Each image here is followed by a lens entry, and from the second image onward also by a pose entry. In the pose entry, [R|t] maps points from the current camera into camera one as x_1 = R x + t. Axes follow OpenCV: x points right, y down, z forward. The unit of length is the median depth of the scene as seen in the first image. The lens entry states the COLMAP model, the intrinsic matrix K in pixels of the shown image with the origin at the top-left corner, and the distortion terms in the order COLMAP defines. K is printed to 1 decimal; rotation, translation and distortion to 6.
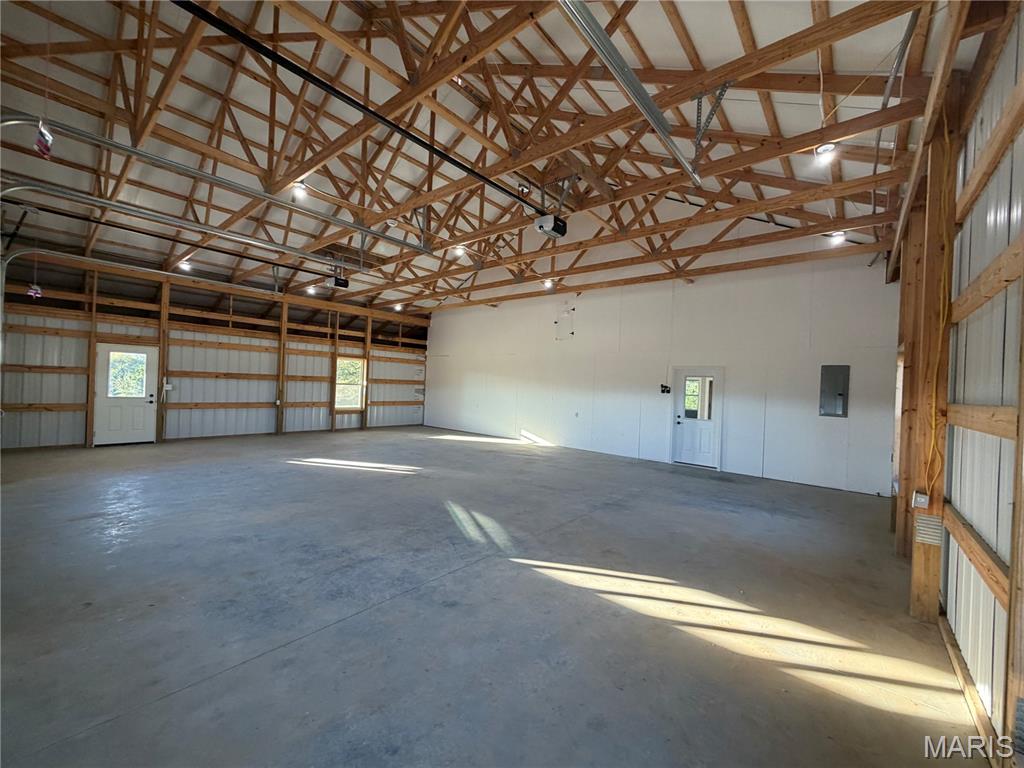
lens RADIAL K [[406.0, 0, 508.6], [0, 406.0, 386.7], [0, 0, 1]] dist [-0.000661, -0.000033]
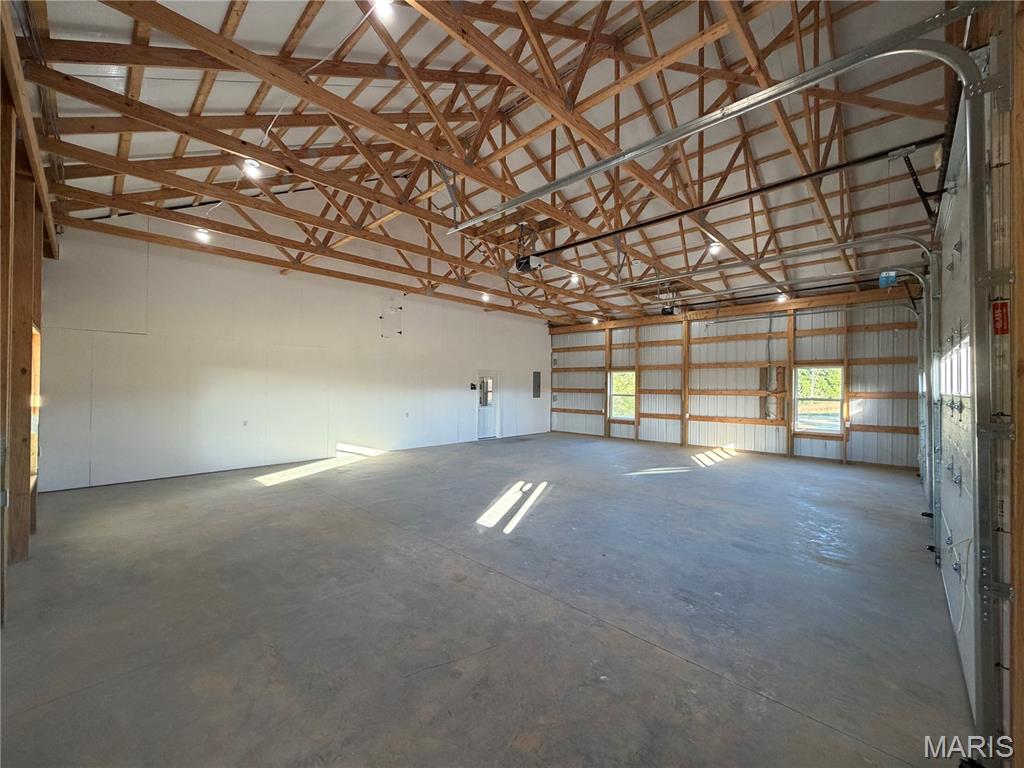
lens RADIAL K [[406.0, 0, 508.0], [0, 406.0, 382.2], [0, 0, 1]] dist [-0.000661, -0.000033]
pose [[0.068874, -0.031164, 0.997138, -0.990933], [0.001152, 0.999514, 0.031159, -0.052488], [-0.997625, -0.000997, 0.068877, 0.829276]]
